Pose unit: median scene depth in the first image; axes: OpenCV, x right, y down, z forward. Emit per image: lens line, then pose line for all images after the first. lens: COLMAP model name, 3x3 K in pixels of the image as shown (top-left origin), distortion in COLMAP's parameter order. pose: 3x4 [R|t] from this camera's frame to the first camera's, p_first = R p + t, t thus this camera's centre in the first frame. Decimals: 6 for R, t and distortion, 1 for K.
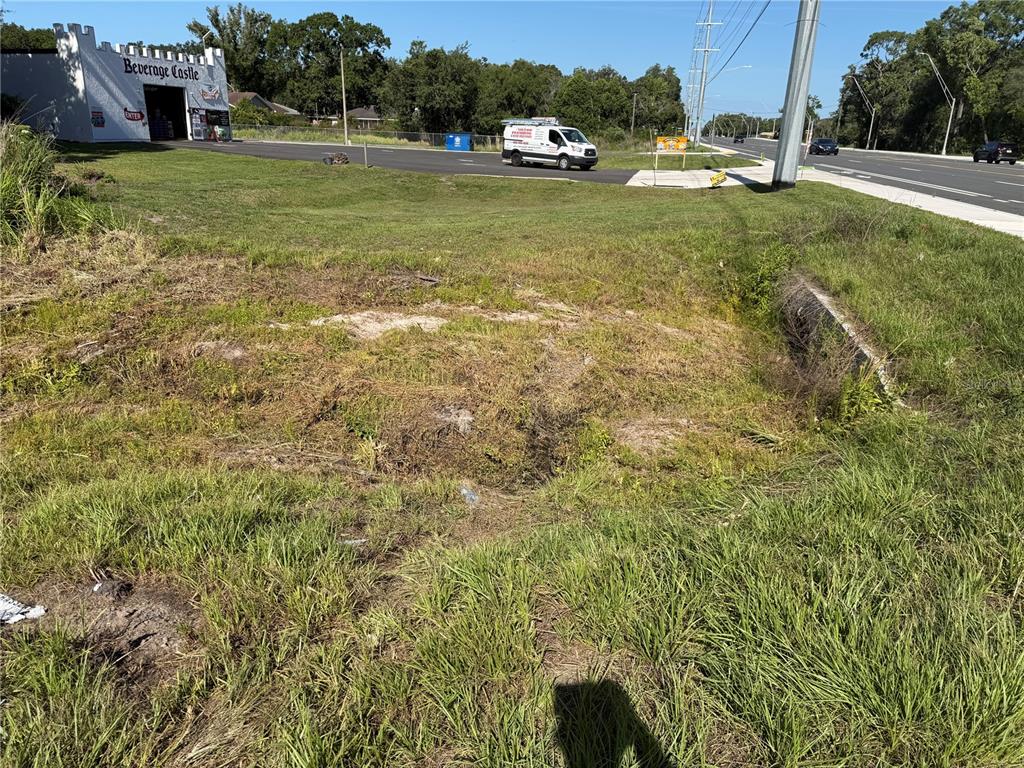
lens RADIAL K [[709.5, 0, 511.8], [0, 709.5, 384.9], [0, 0, 1]] dist [0.000090, 0.000600]
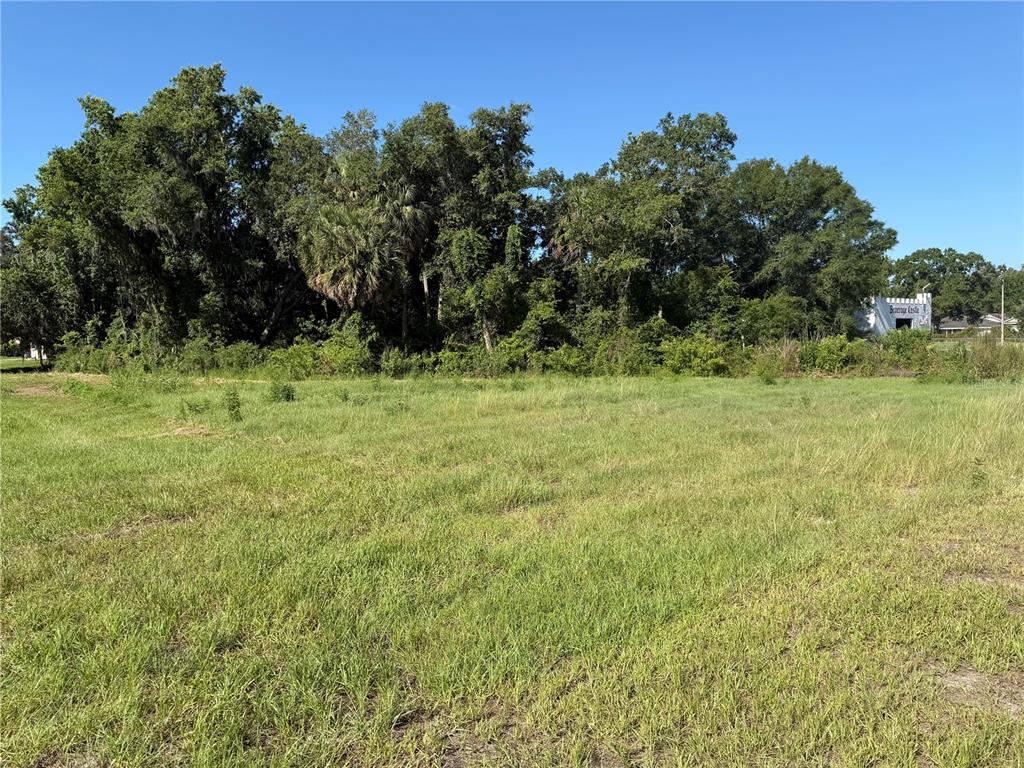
lens RADIAL K [[709.5, 0, 512.2], [0, 709.5, 385.0], [0, 0, 1]] dist [0.000090, 0.000600]
pose [[0.792046, 0.008547, -0.610402, -0.189117], [-0.176852, 0.960236, -0.216034, 0.209082], [0.584283, 0.279060, 0.762062, -0.643069]]
